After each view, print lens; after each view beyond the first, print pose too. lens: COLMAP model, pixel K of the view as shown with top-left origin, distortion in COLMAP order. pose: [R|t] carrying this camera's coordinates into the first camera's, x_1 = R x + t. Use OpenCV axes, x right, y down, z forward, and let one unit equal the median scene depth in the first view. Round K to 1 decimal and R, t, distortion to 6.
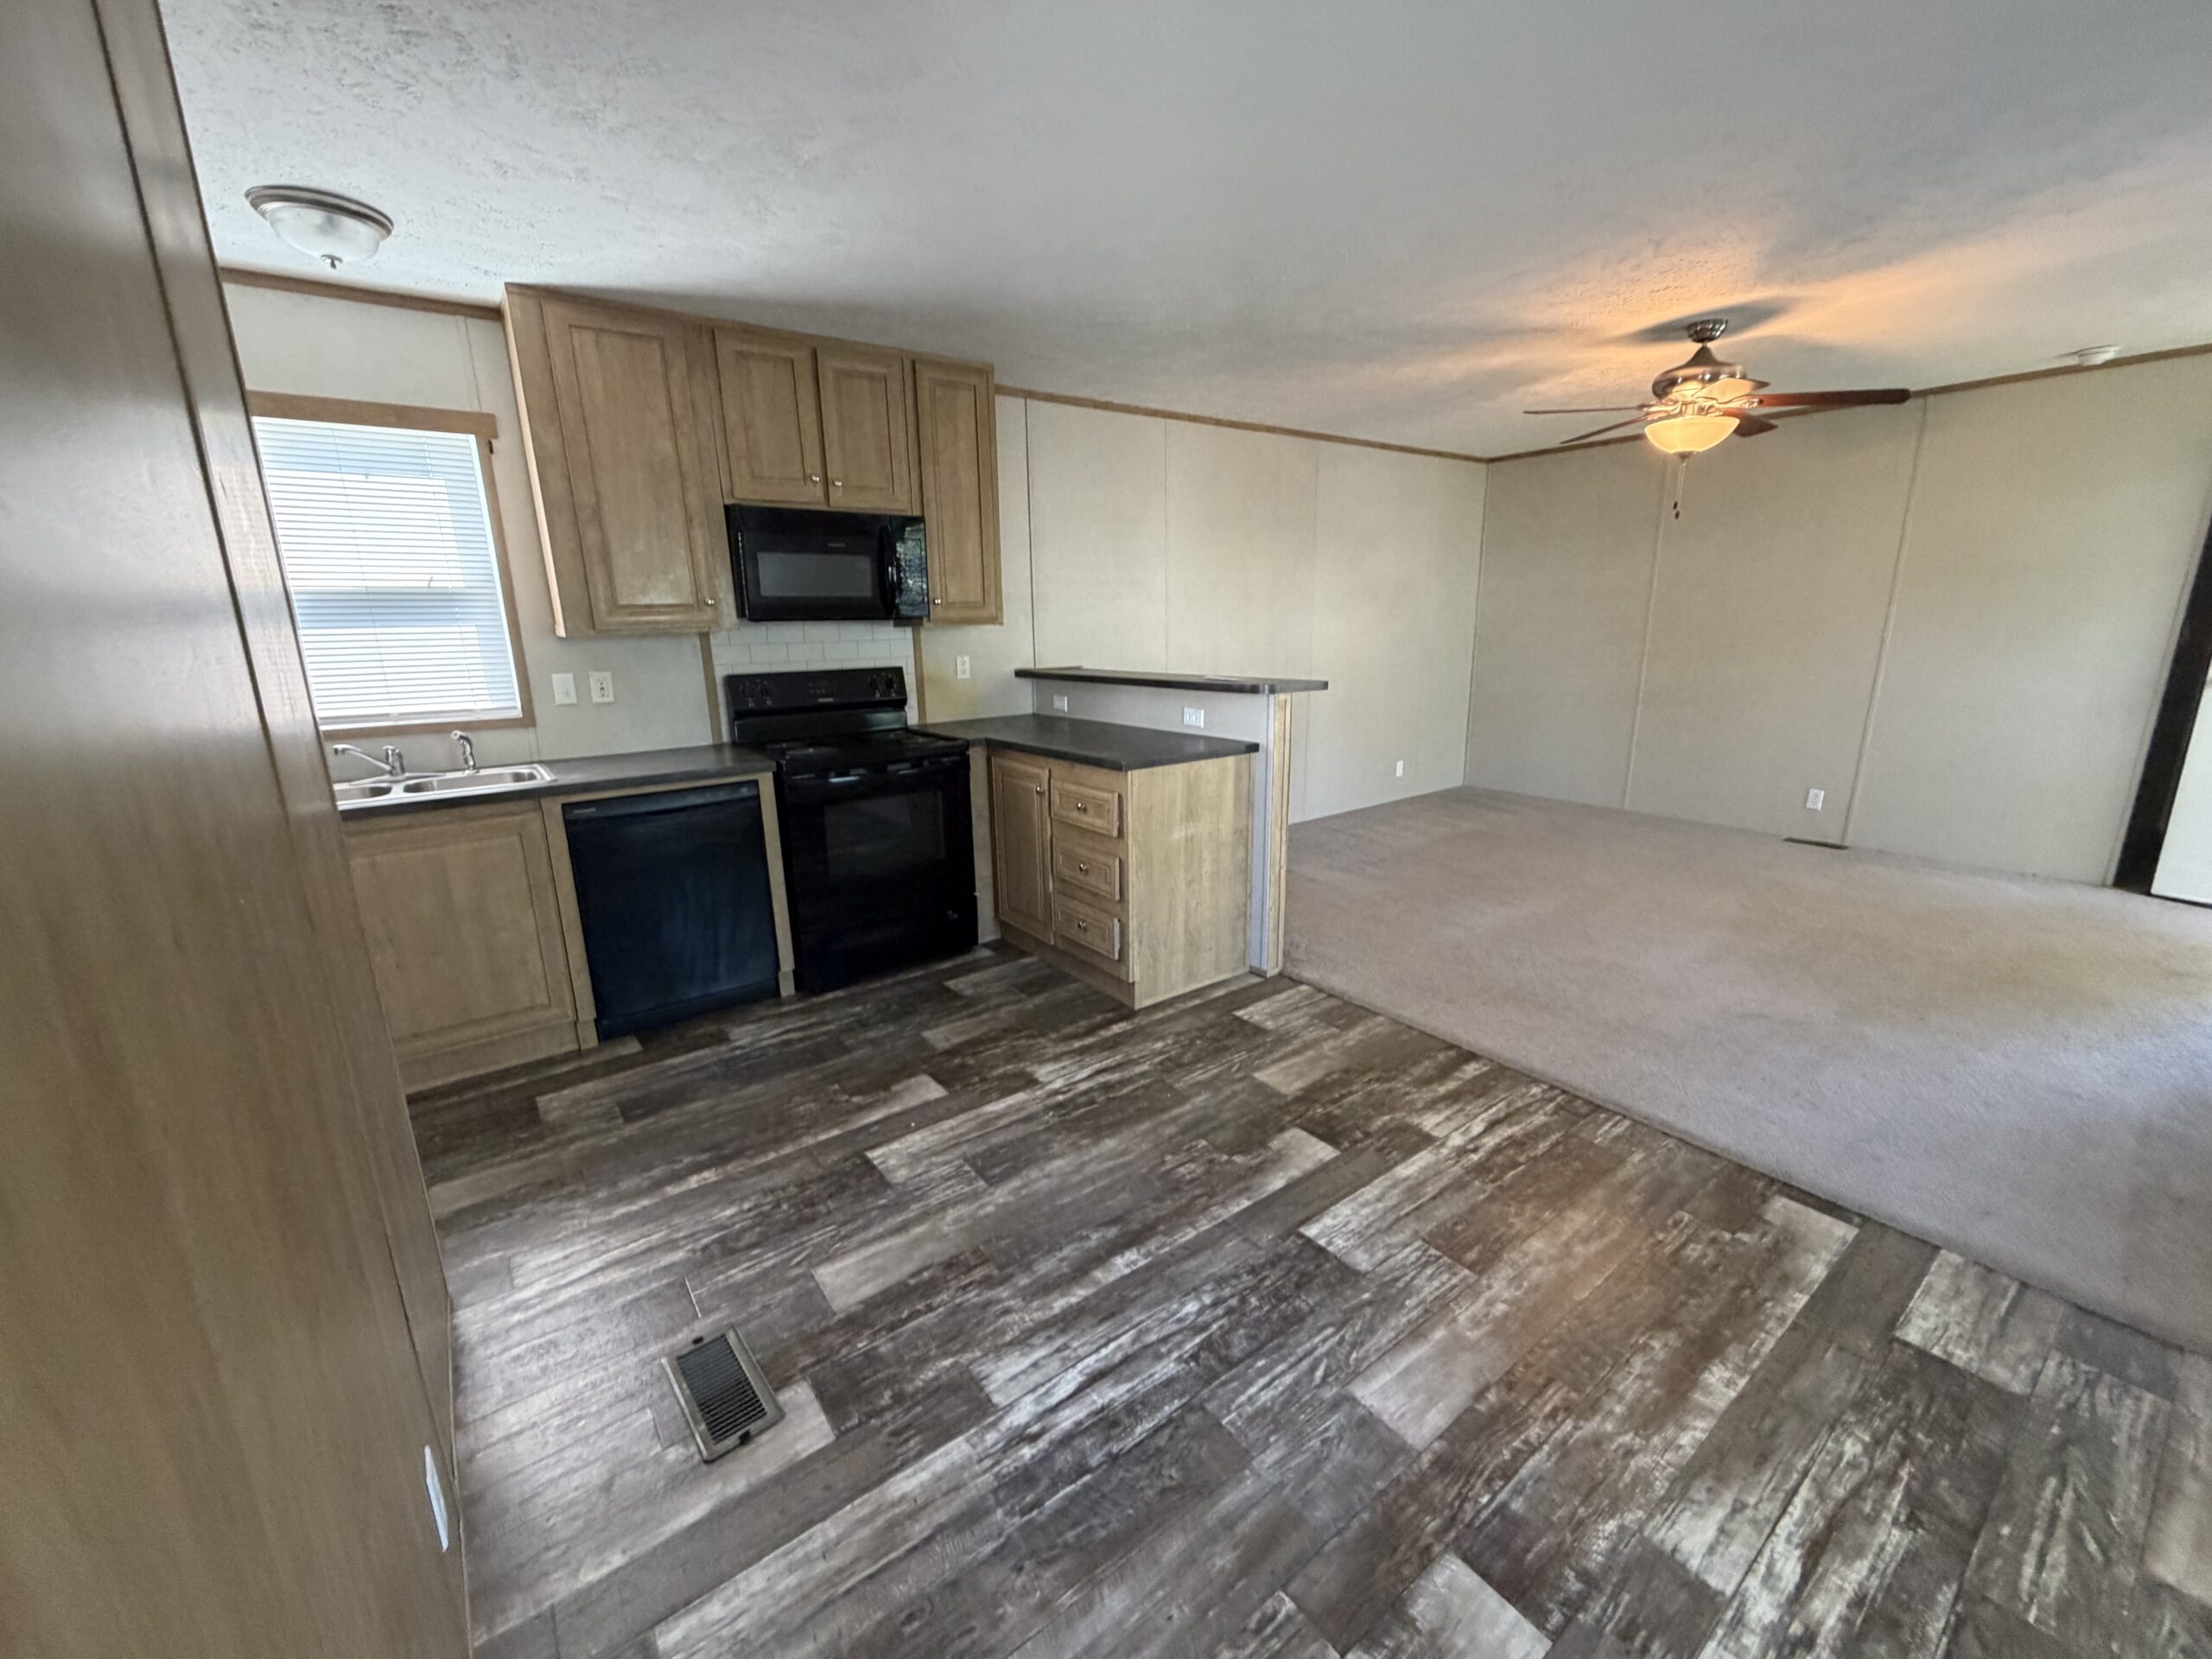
lens RADIAL K [[886.7, 0, 1100.8], [0, 886.7, 832.6], [0, 0, 1]] dist [0.002672, -0.000620]
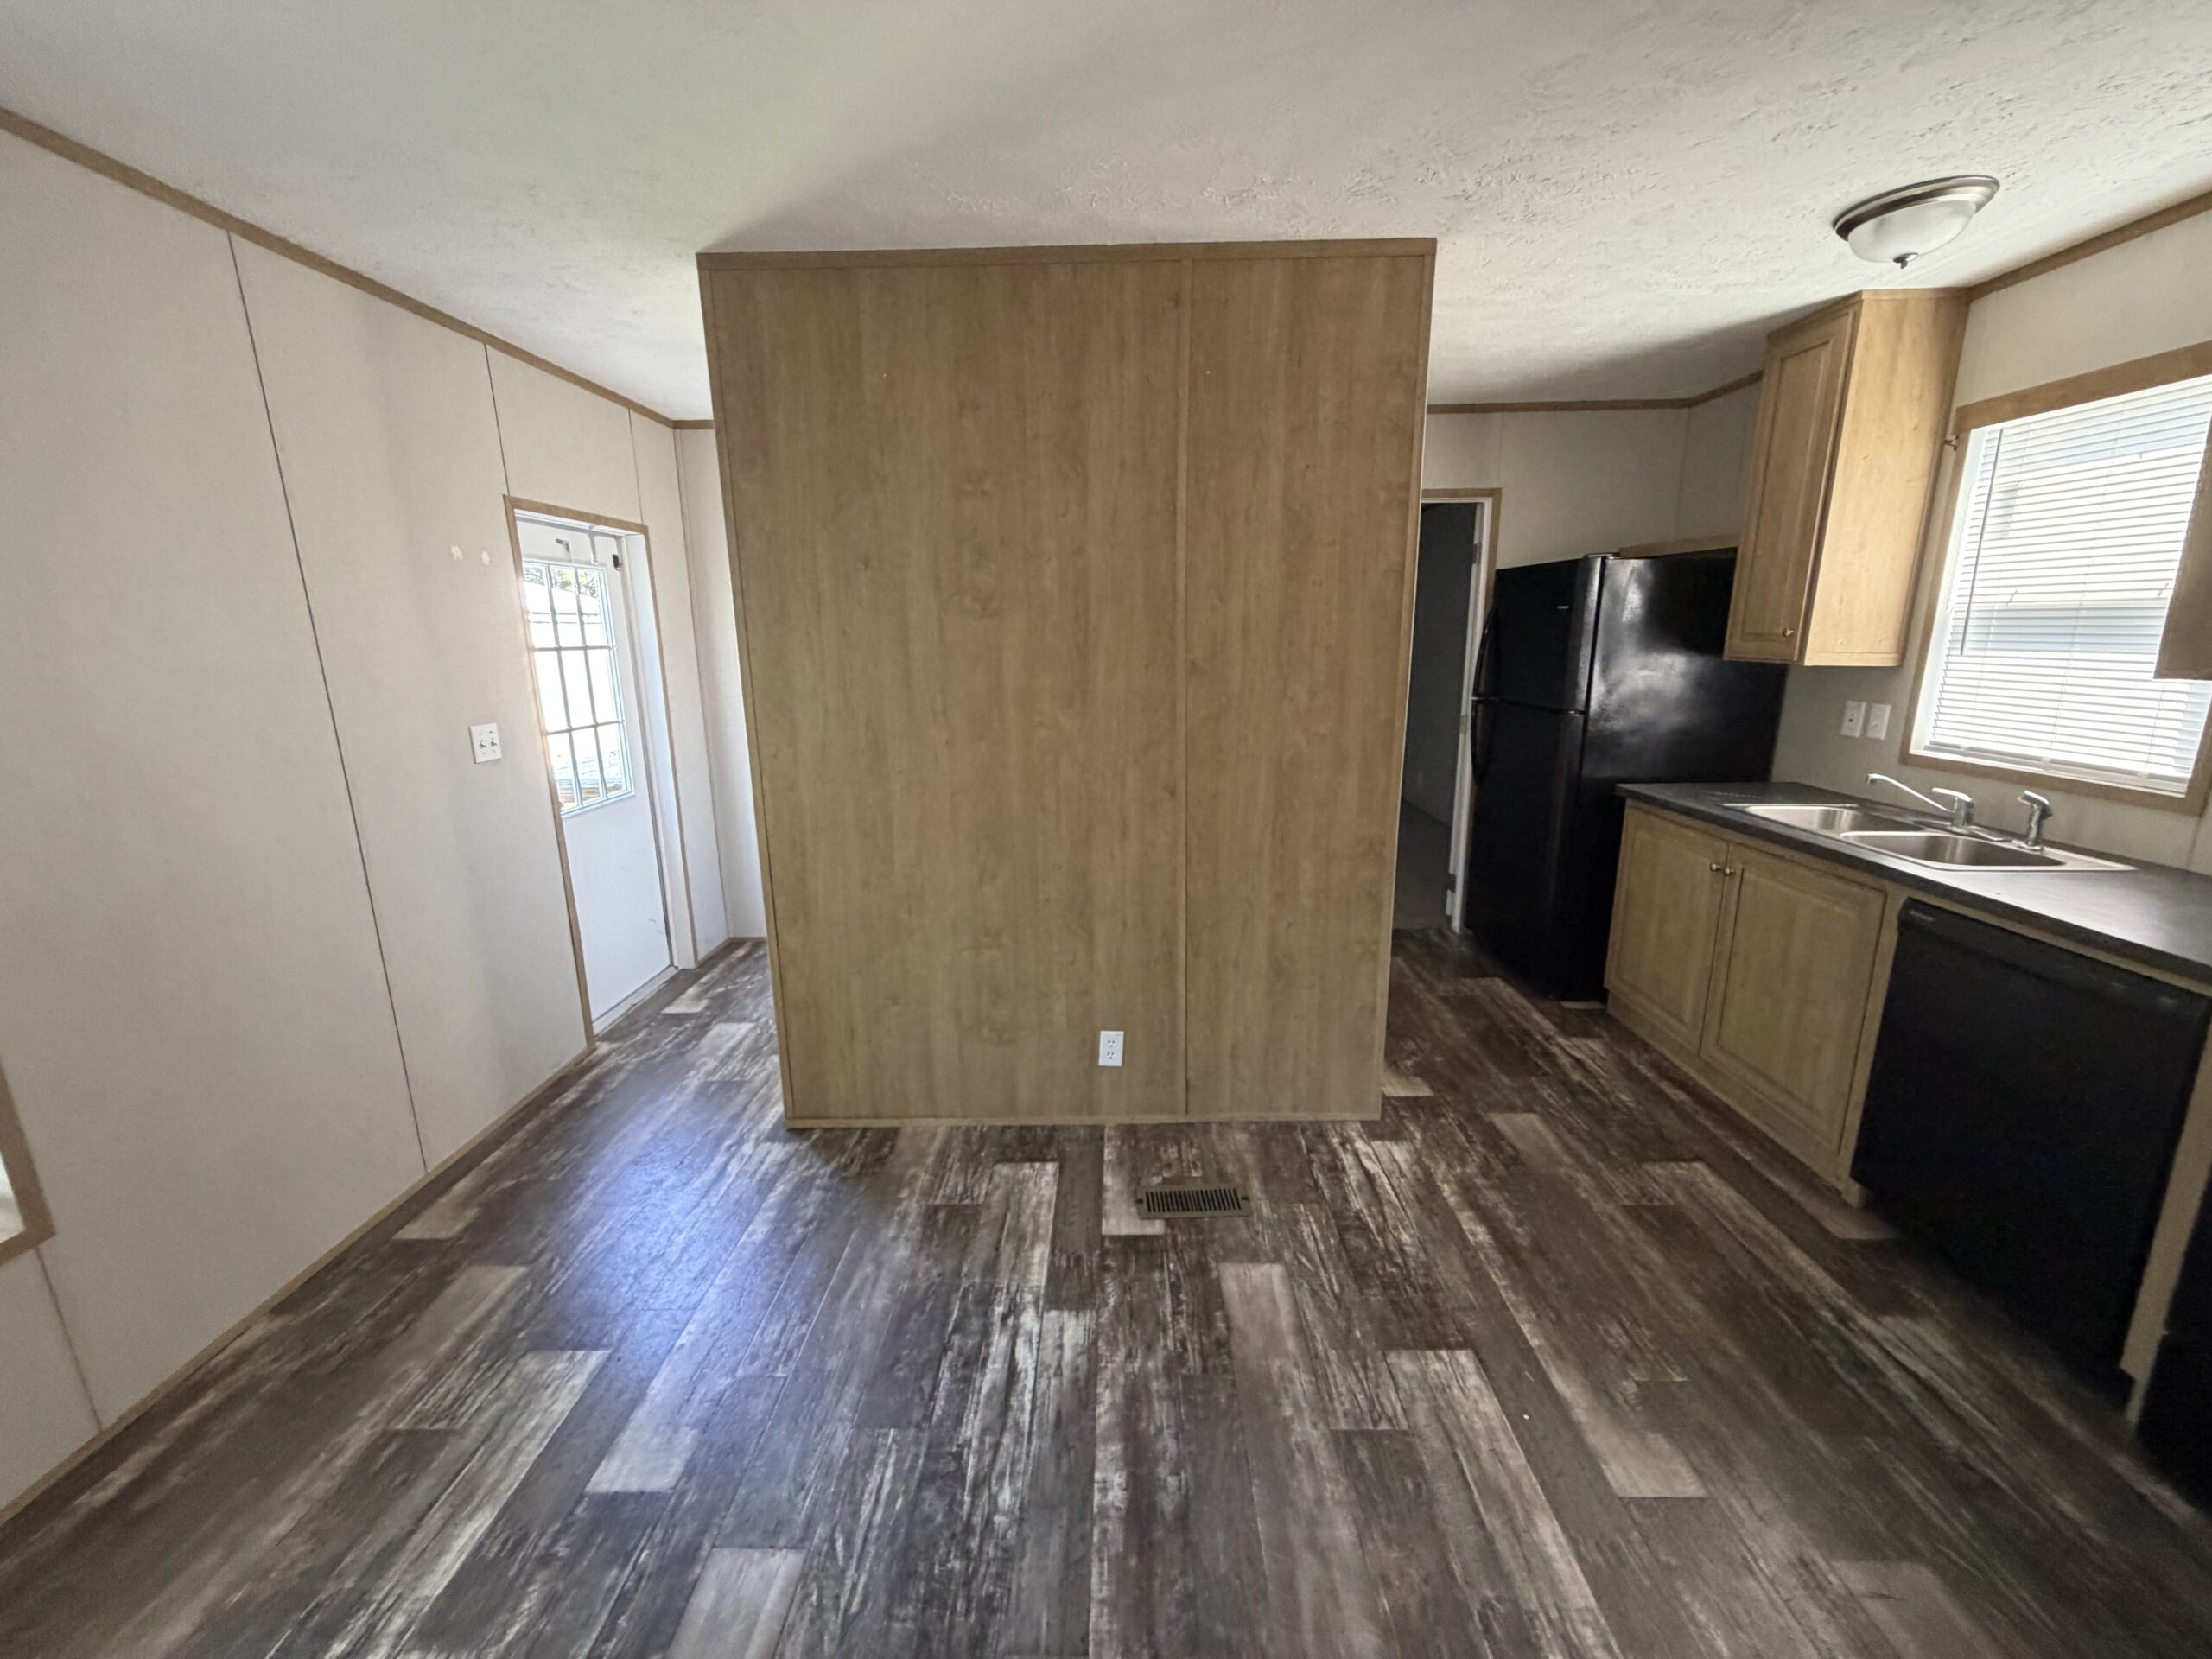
lens RADIAL K [[886.7, 0, 1102.3], [0, 886.7, 829.1], [0, 0, 1]] dist [0.002672, -0.000620]
pose [[-0.610854, 0.199685, -0.766148, 0.603047], [-0.166673, 0.913556, 0.370993, -0.403100], [0.774001, 0.354319, -0.524767, 1.369677]]
